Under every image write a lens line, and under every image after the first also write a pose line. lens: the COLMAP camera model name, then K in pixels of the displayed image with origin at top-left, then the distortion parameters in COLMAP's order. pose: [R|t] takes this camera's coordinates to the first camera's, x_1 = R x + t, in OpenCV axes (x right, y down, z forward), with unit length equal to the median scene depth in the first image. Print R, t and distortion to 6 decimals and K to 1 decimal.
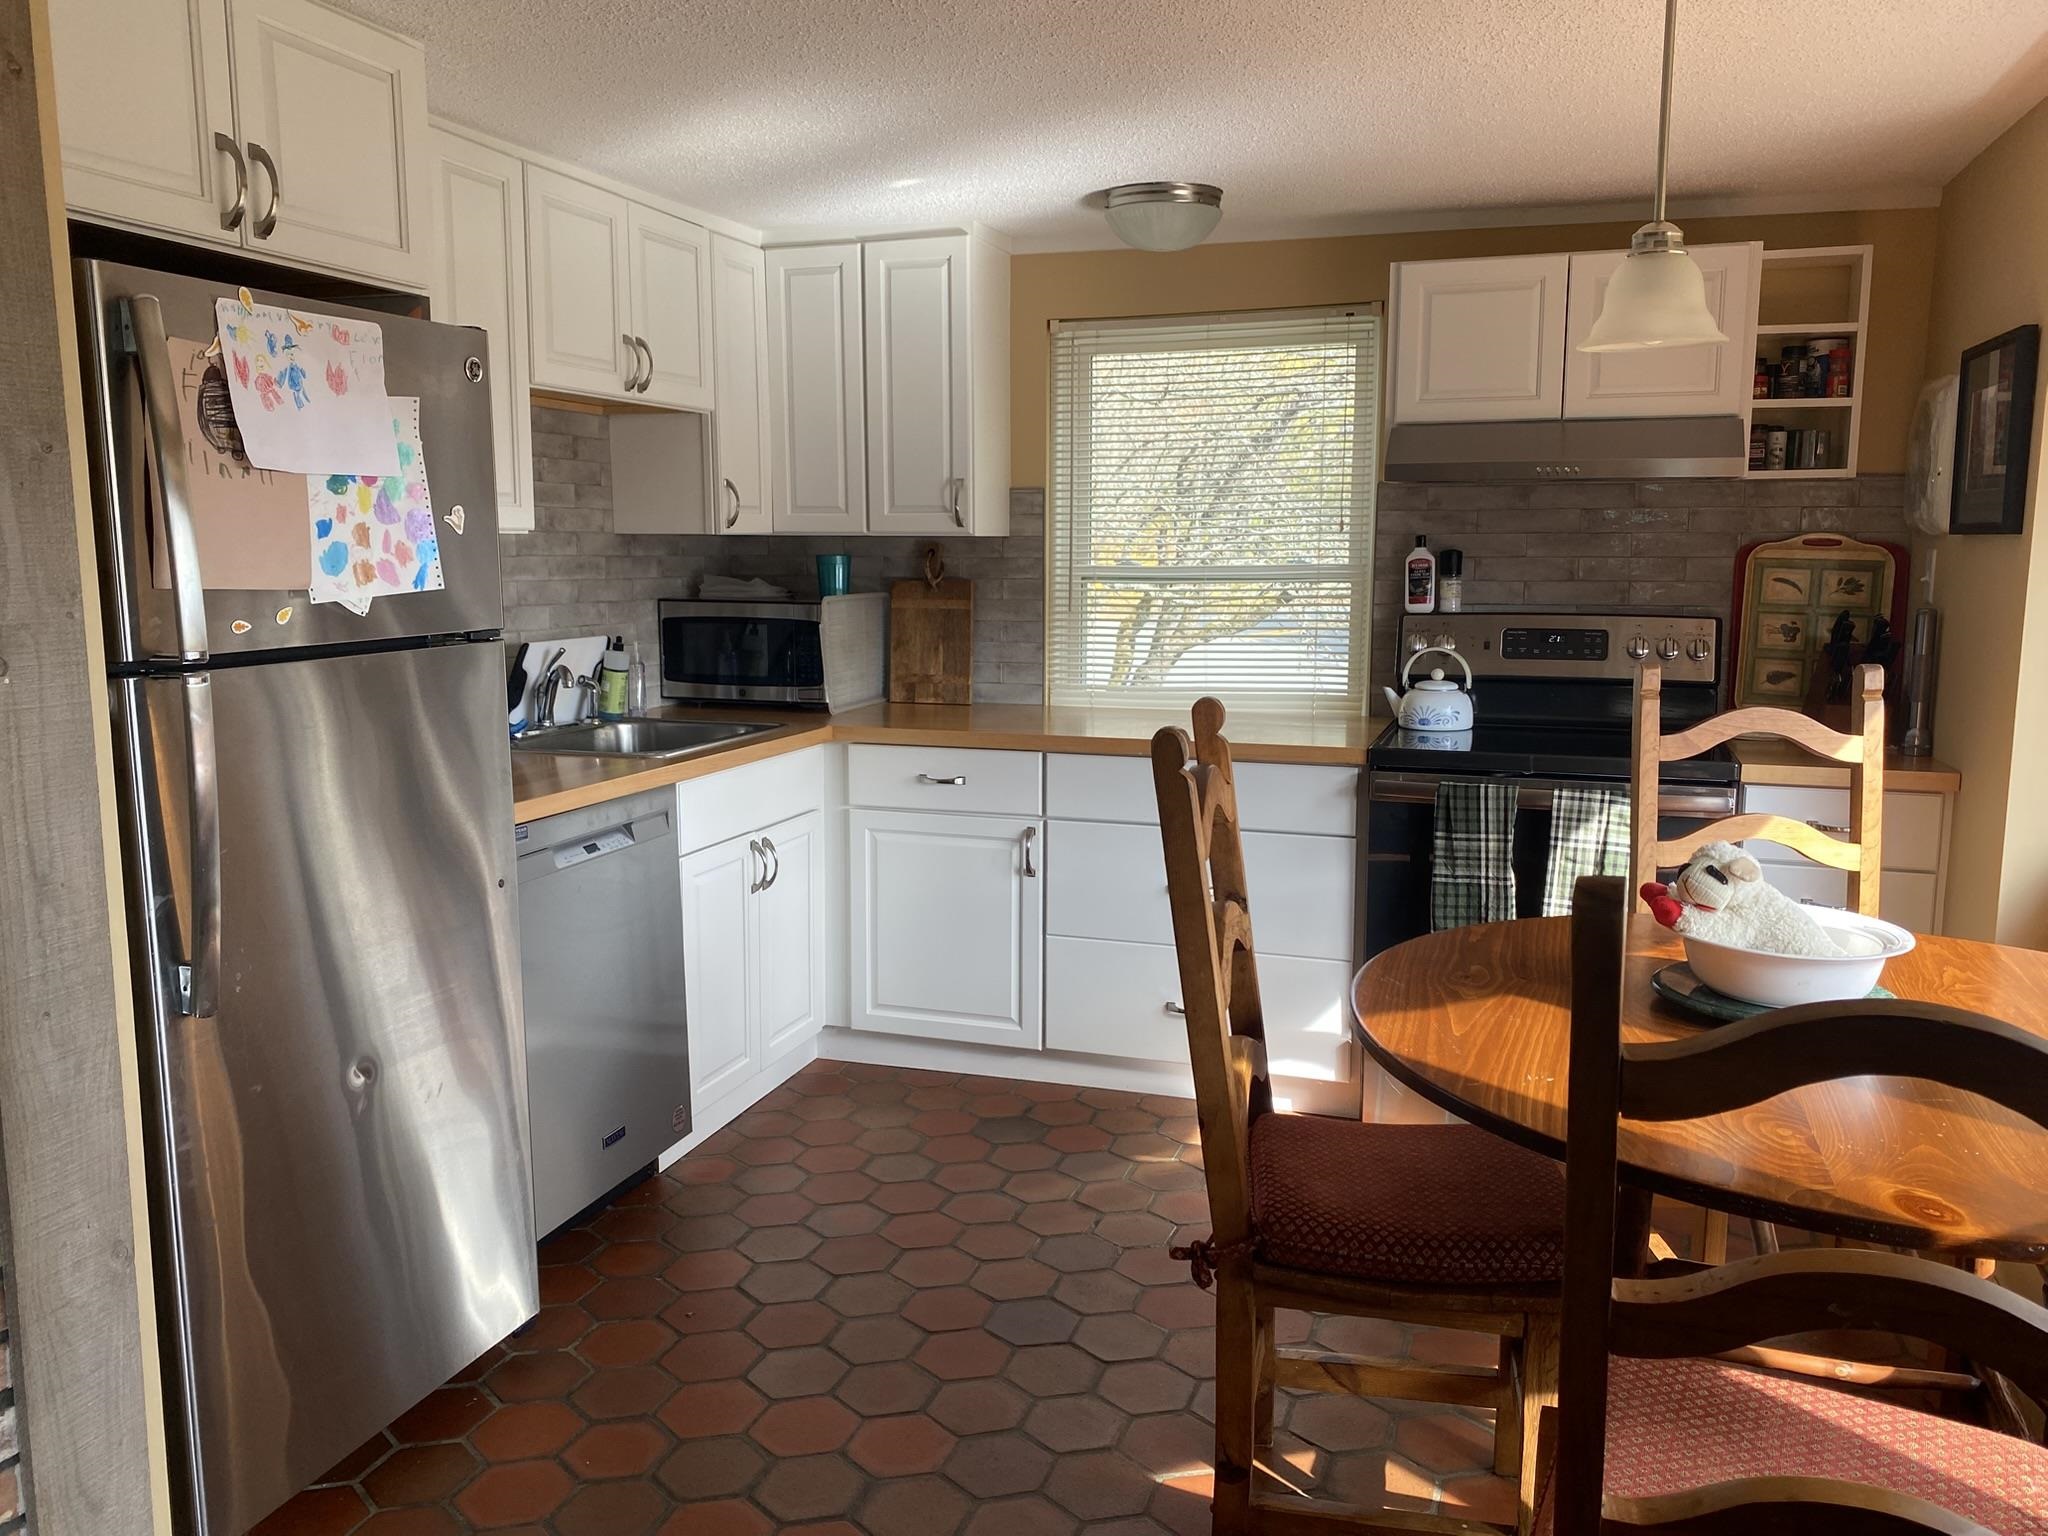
lens RADIAL K [[1559.1, 0, 1033.6], [0, 1559.1, 752.2], [0, 0, 1]] dist [0.019004, -0.005249]
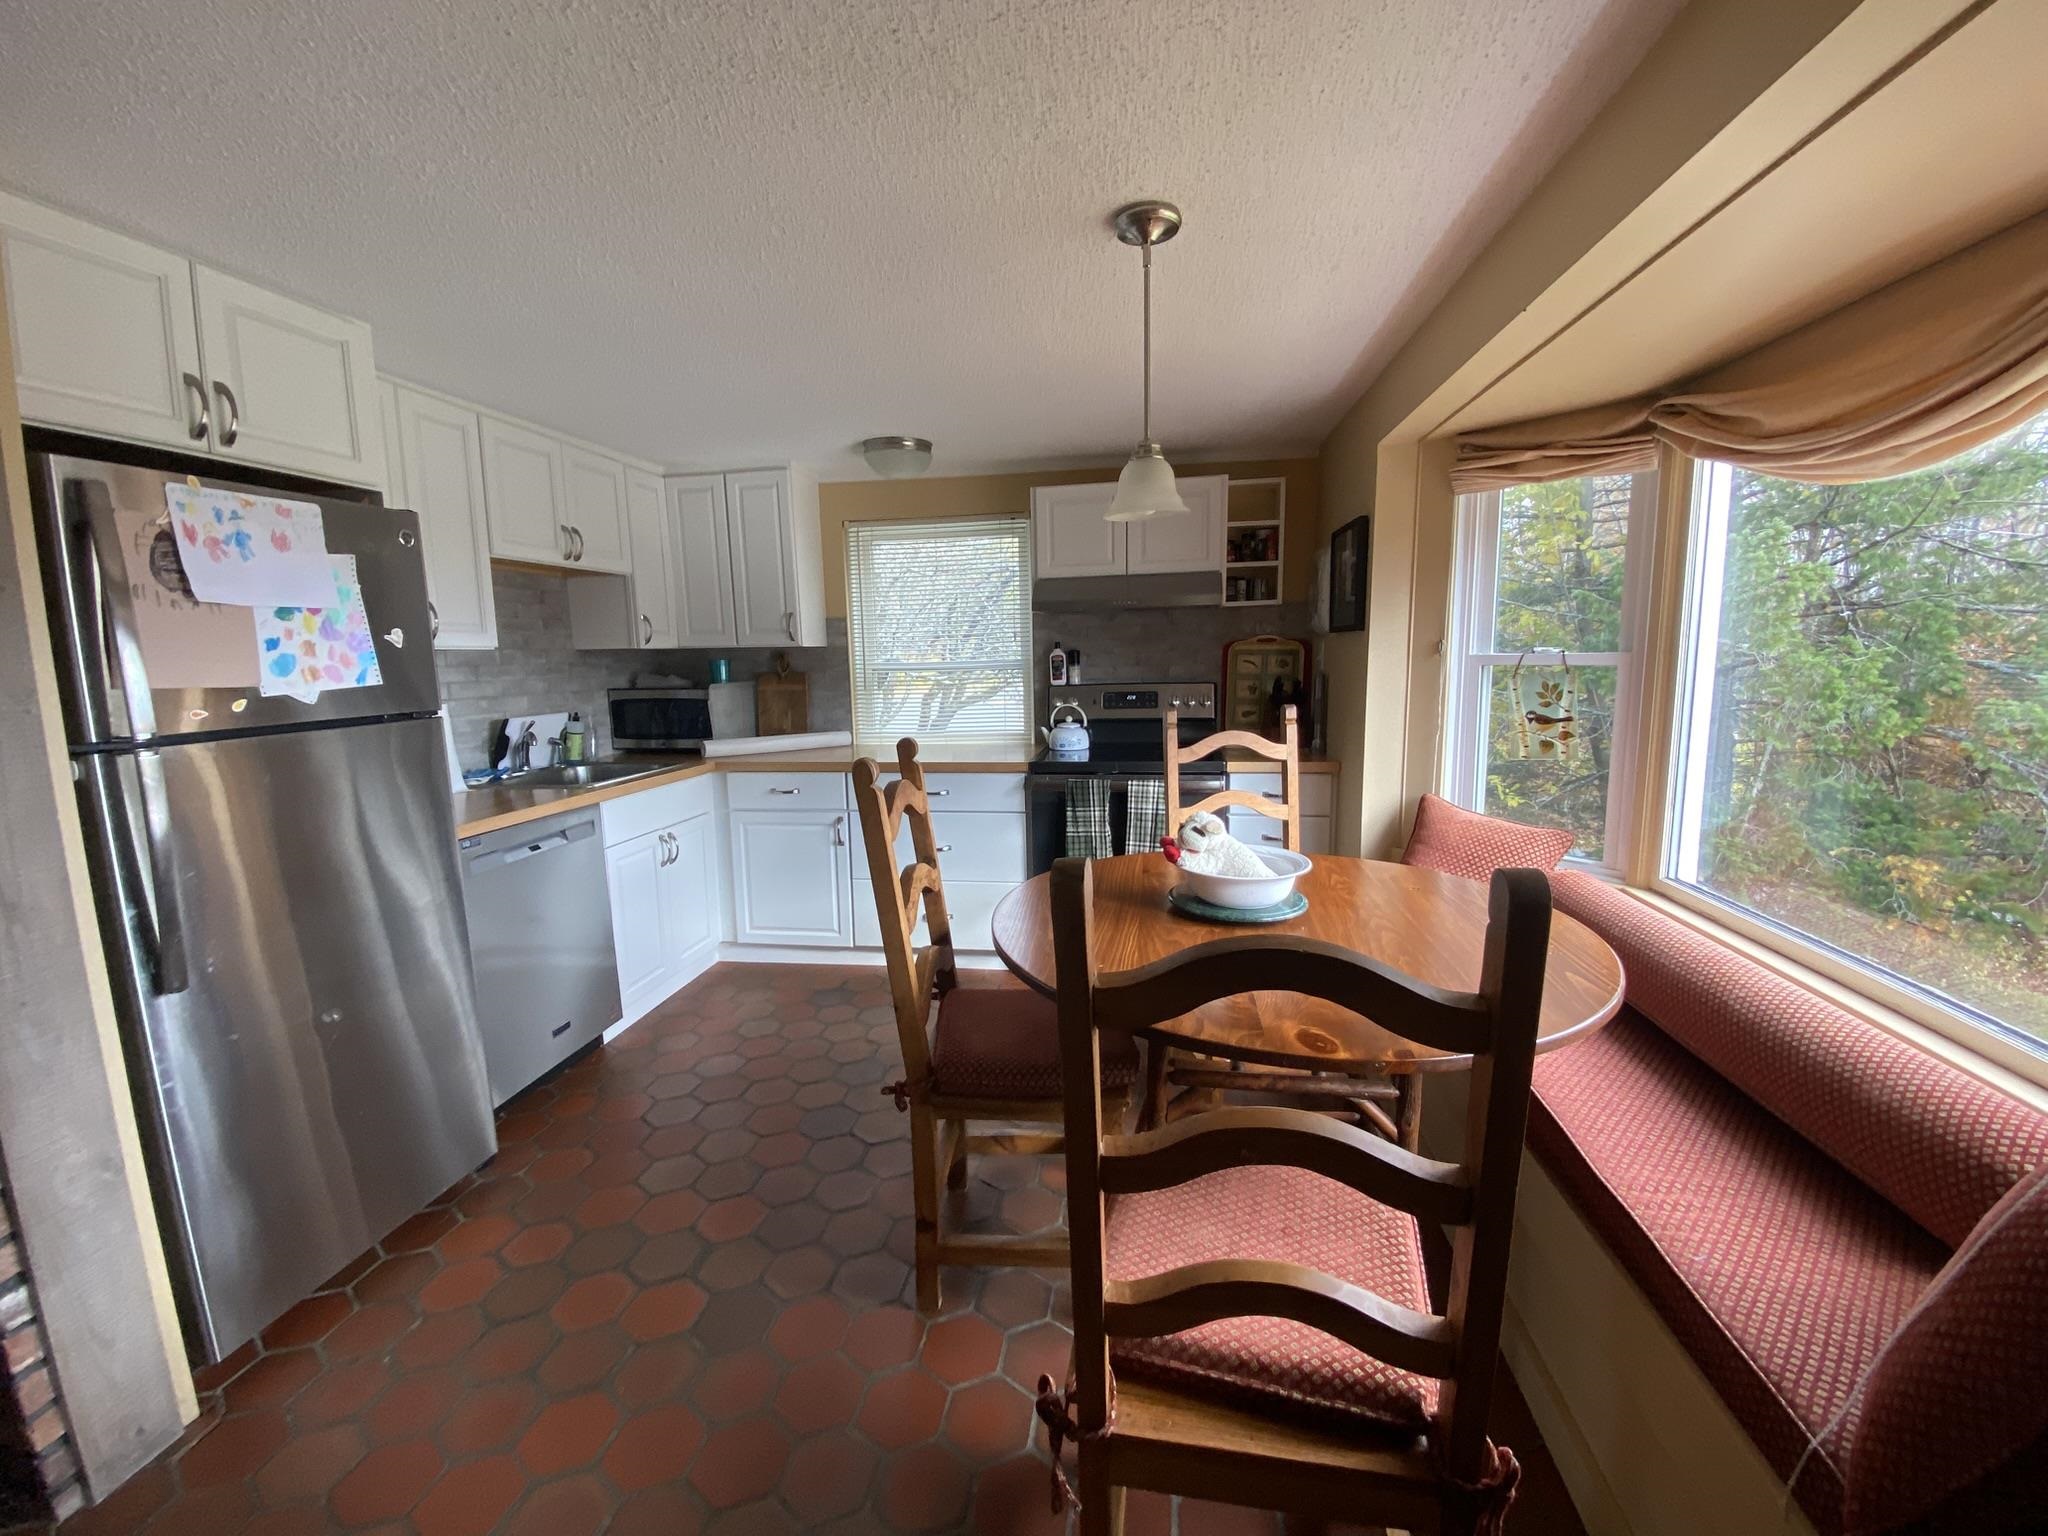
lens RADIAL K [[823.0, 0, 1018.8], [0, 823.0, 764.1], [0, 0, 1]] dist [0.020069, -0.021277]
pose [[0.987622, -0.043400, 0.150728, 0.069930], [0.043591, 0.999047, 0.002038, -0.002759], [-0.150673, 0.004558, 0.988573, 0.095810]]
